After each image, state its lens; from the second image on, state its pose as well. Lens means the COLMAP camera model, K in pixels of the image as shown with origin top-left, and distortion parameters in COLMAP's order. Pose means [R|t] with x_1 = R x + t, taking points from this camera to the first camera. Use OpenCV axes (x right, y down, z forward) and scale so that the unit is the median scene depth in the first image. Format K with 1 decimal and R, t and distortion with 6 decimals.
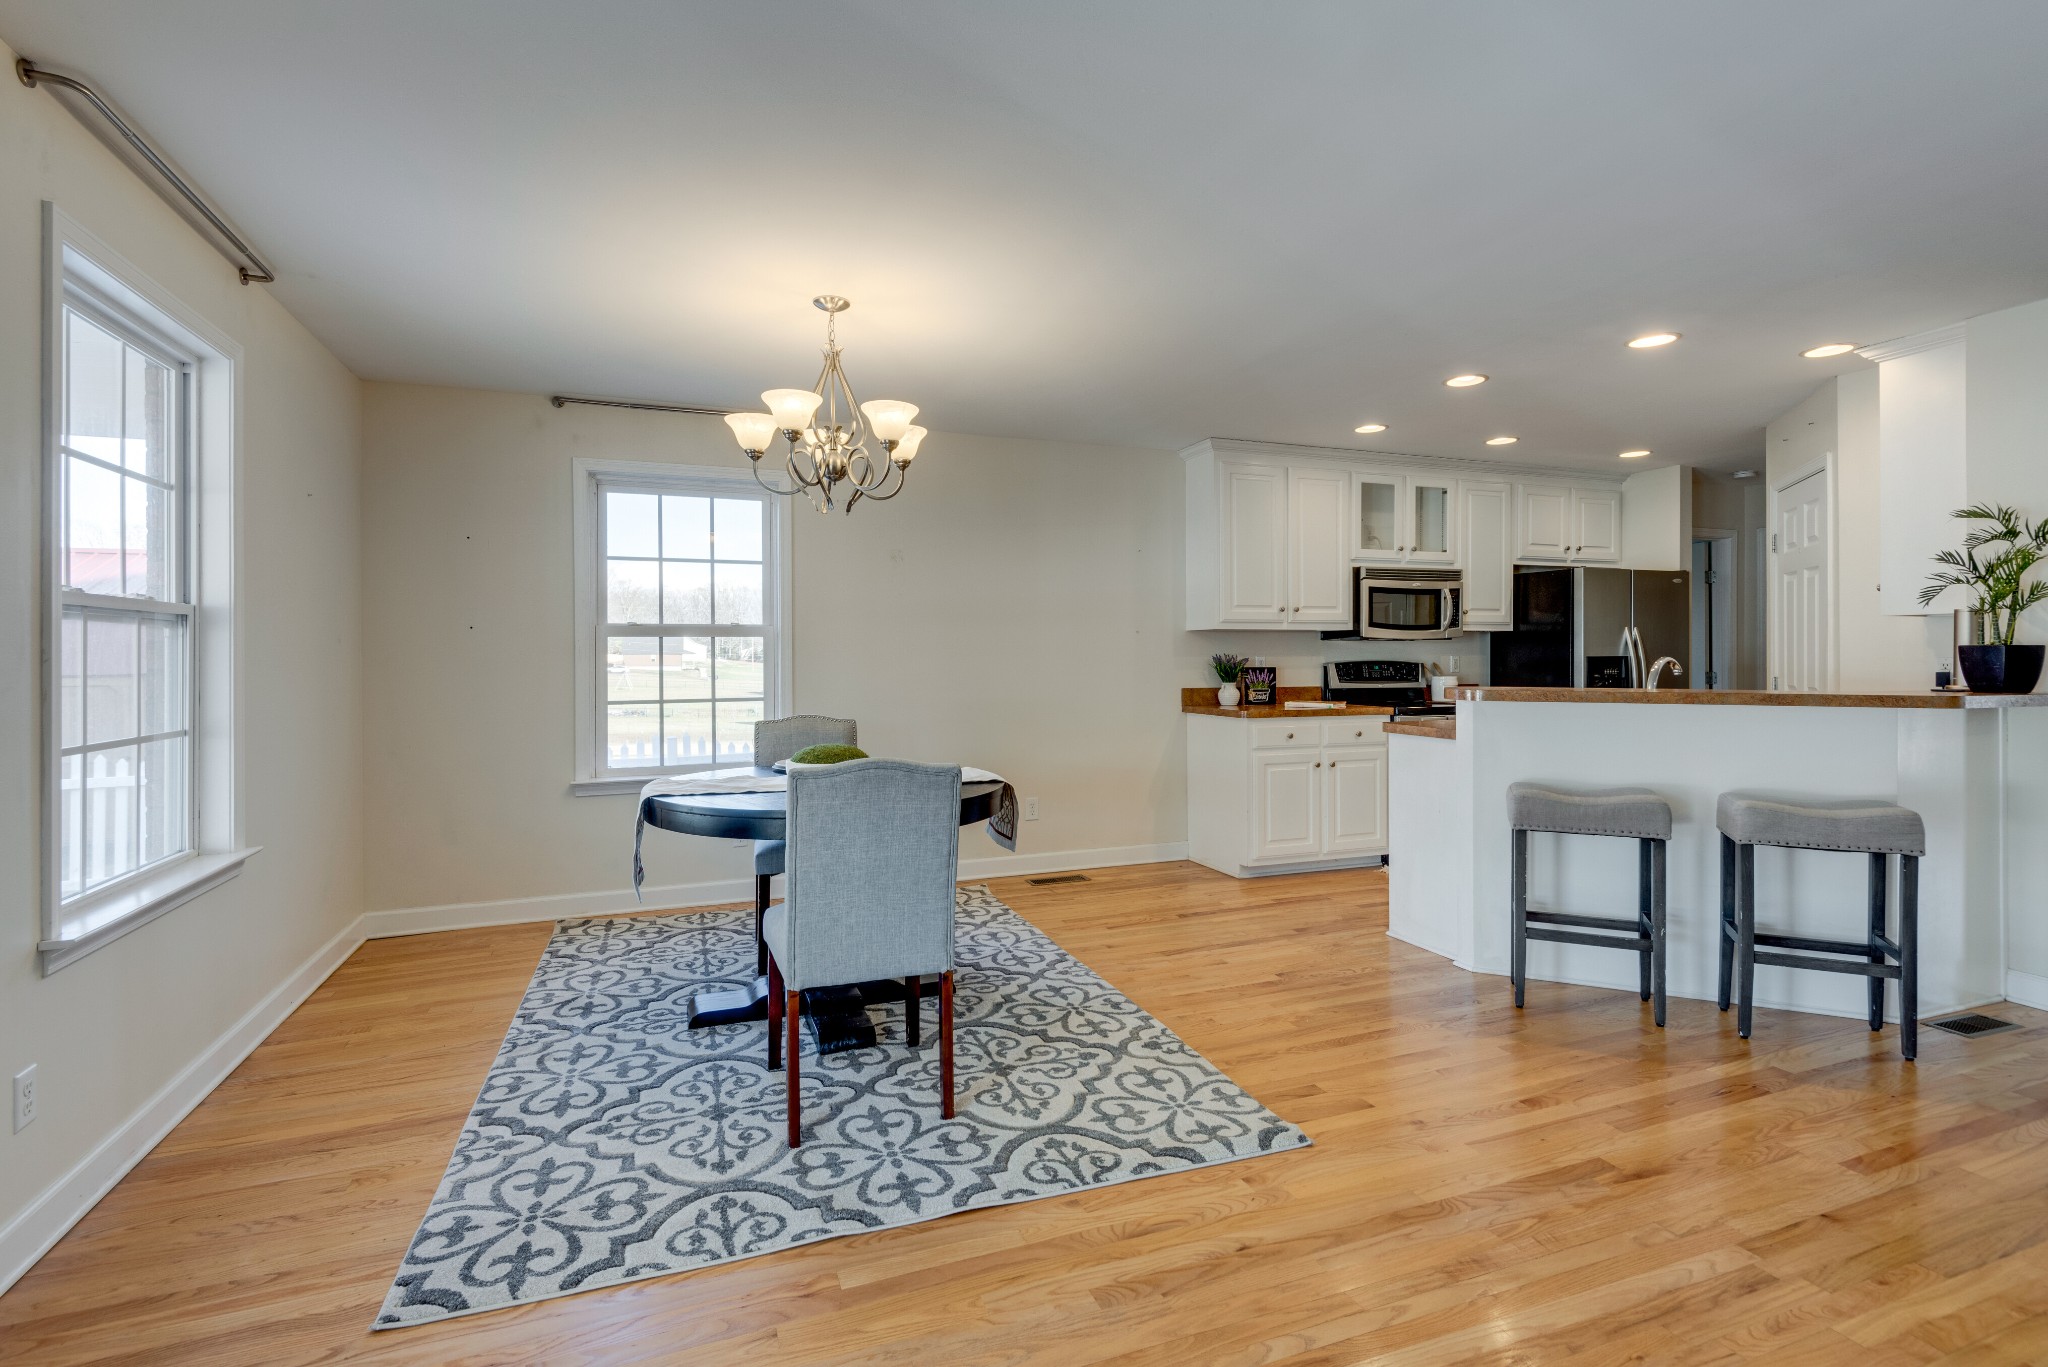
lens RADIAL K [[934.1, 0, 1017.4], [0, 934.1, 660.5], [0, 0, 1]] dist [0.001552, -0.000392]
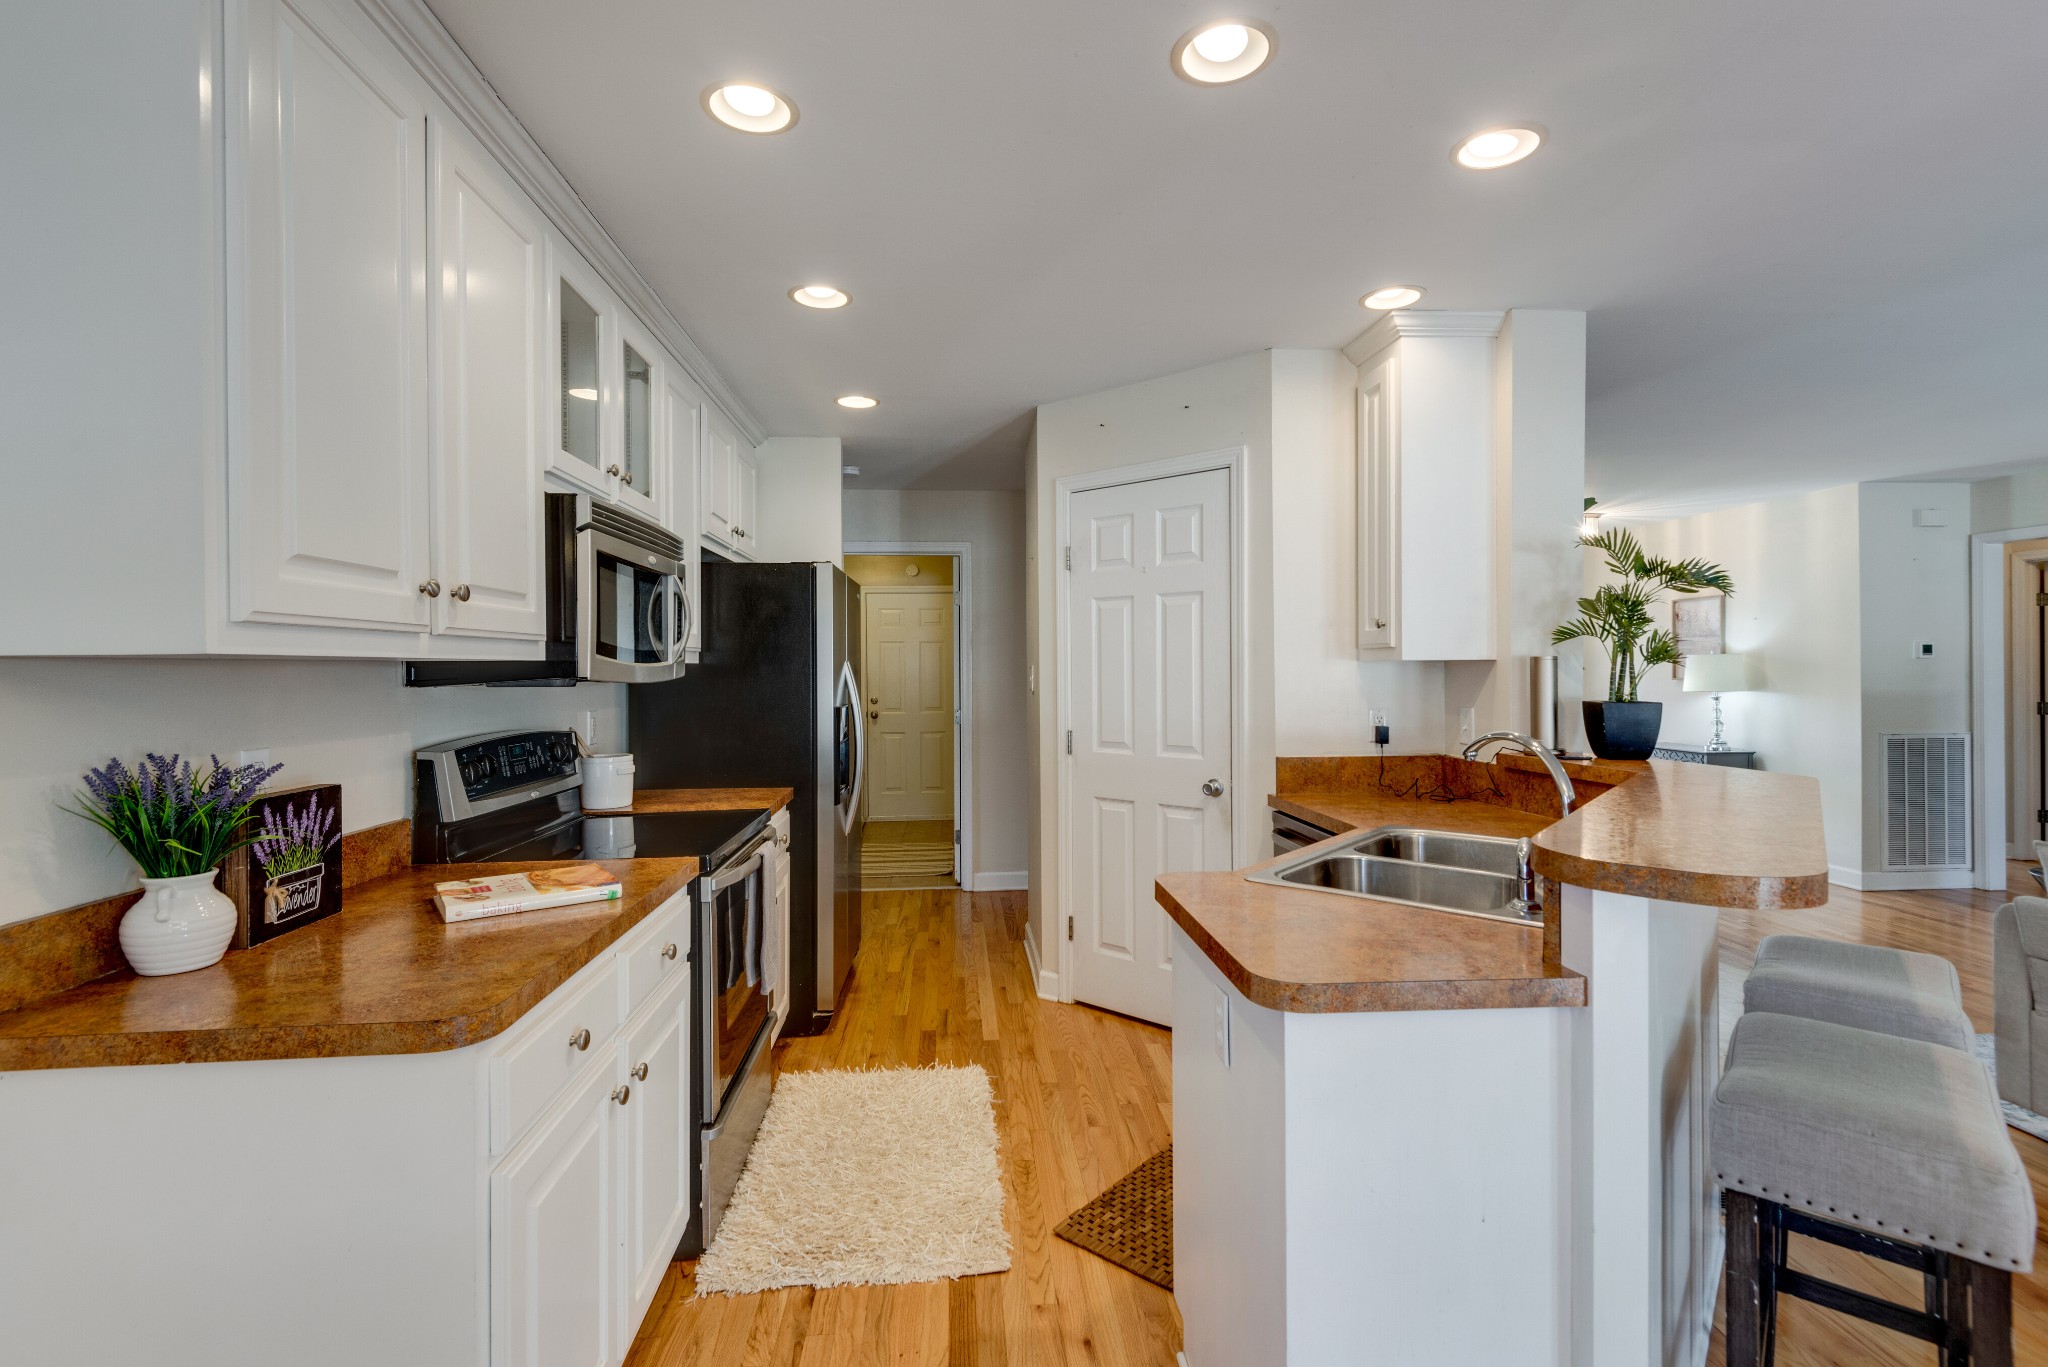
lens RADIAL K [[934.1, 0, 1017.4], [0, 934.1, 660.5], [0, 0, 1]] dist [0.001552, -0.000392]
pose [[0.276566, 0.010260, 0.960940, 0.051326], [0.013715, 0.999799, -0.014622, -0.024377], [-0.960897, 0.017223, 0.276370, 0.708024]]
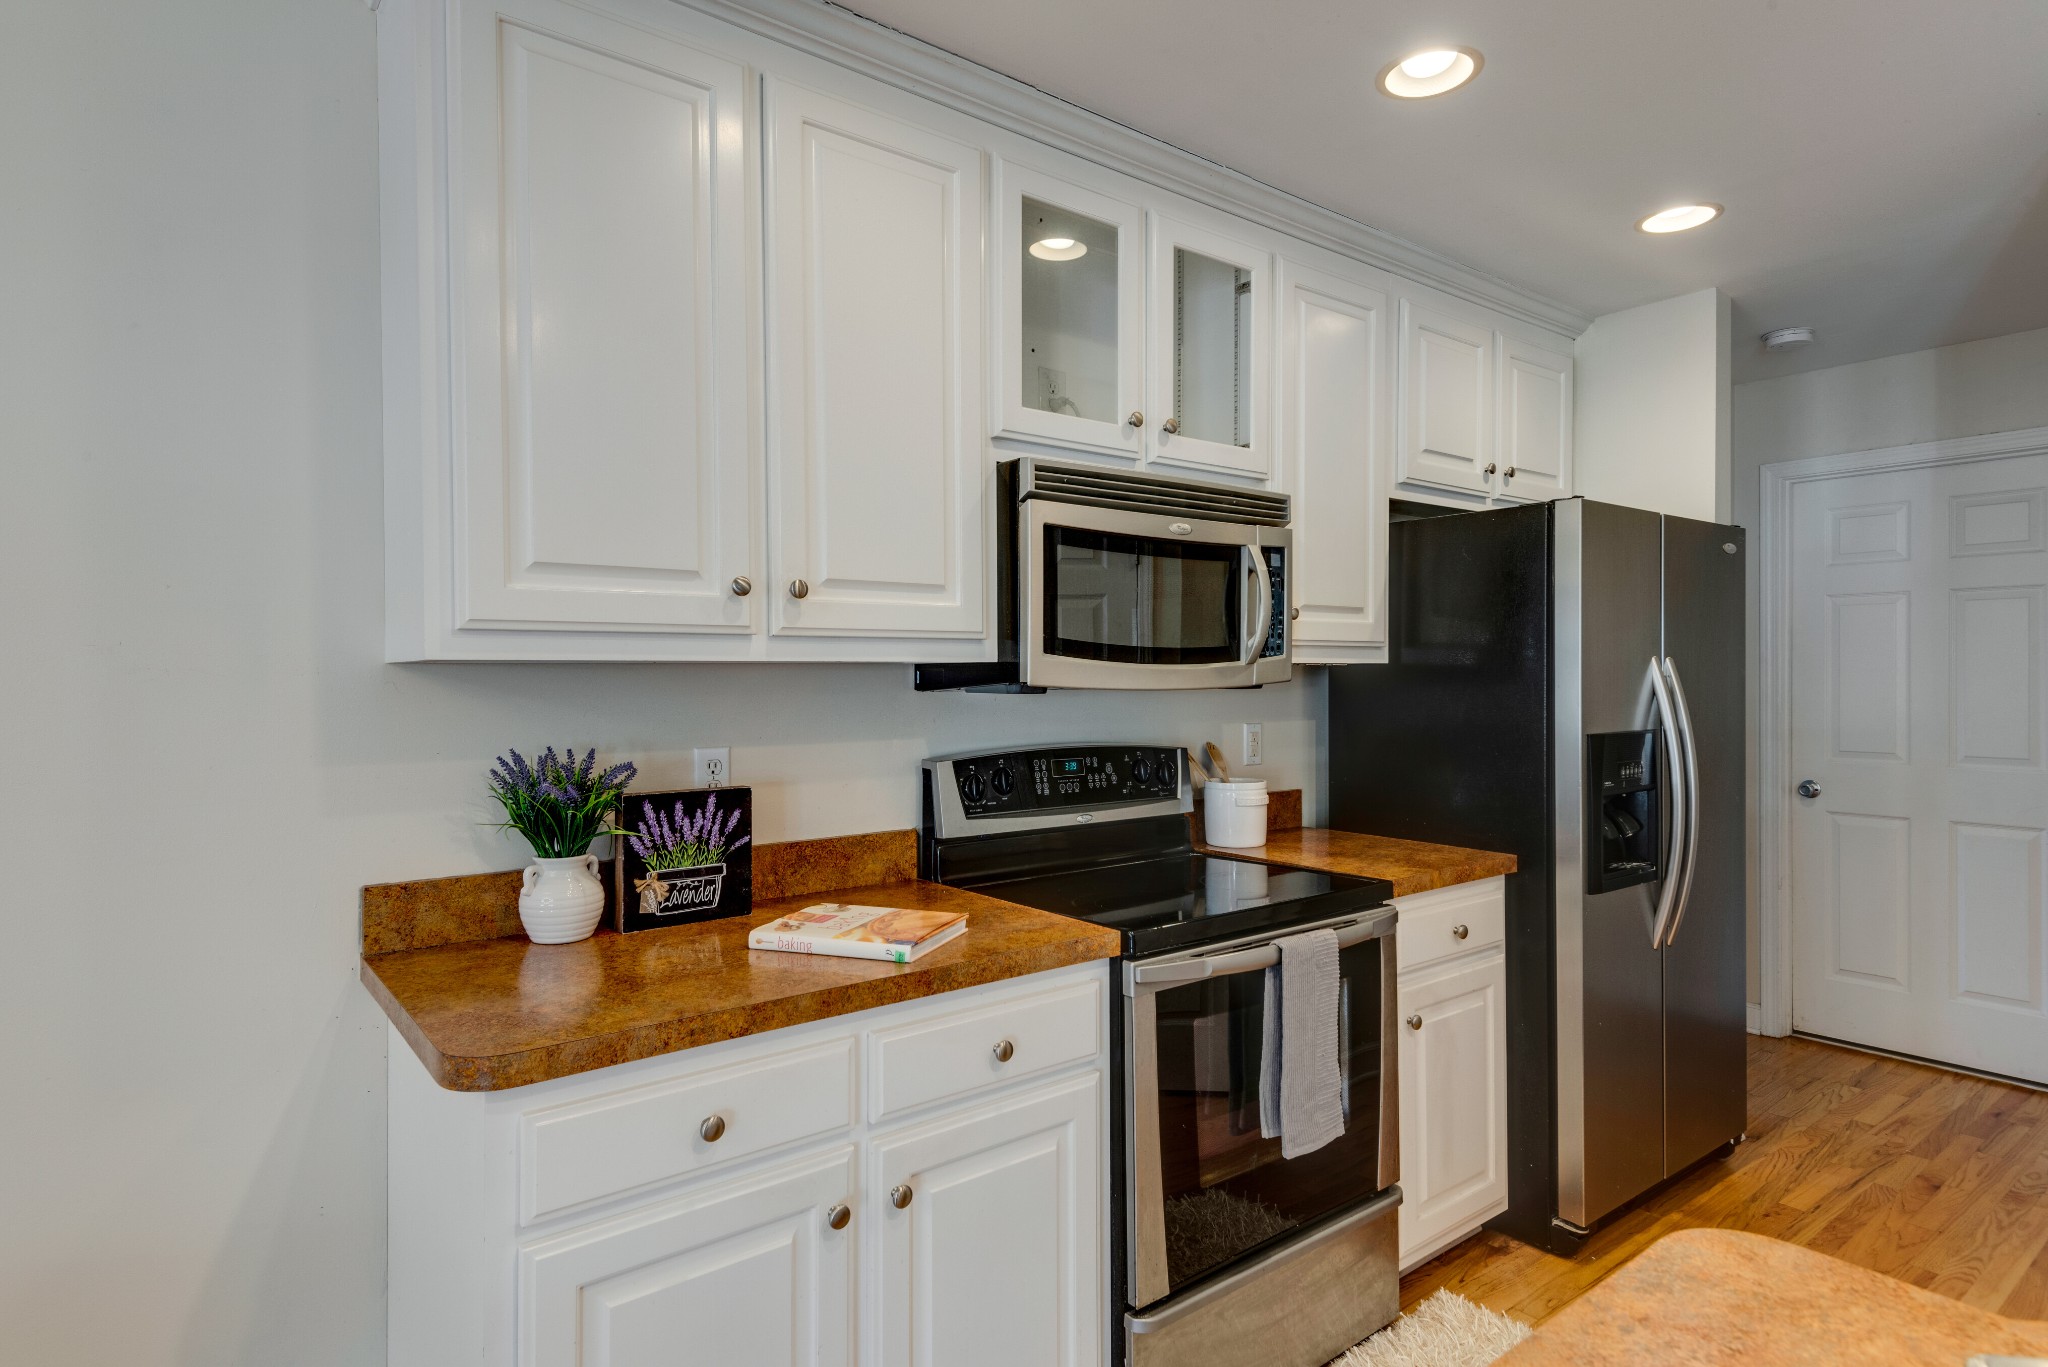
lens RADIAL K [[1082.7, 0, 1013.4], [0, 1082.7, 672.1], [0, 0, 1]] dist [0.031125, -0.000979]
pose [[0.953870, -0.000699, 0.300220, 0.251620], [0.004990, 0.999896, -0.013527, -0.024047], [-0.300180, 0.014401, 0.953774, 0.642859]]
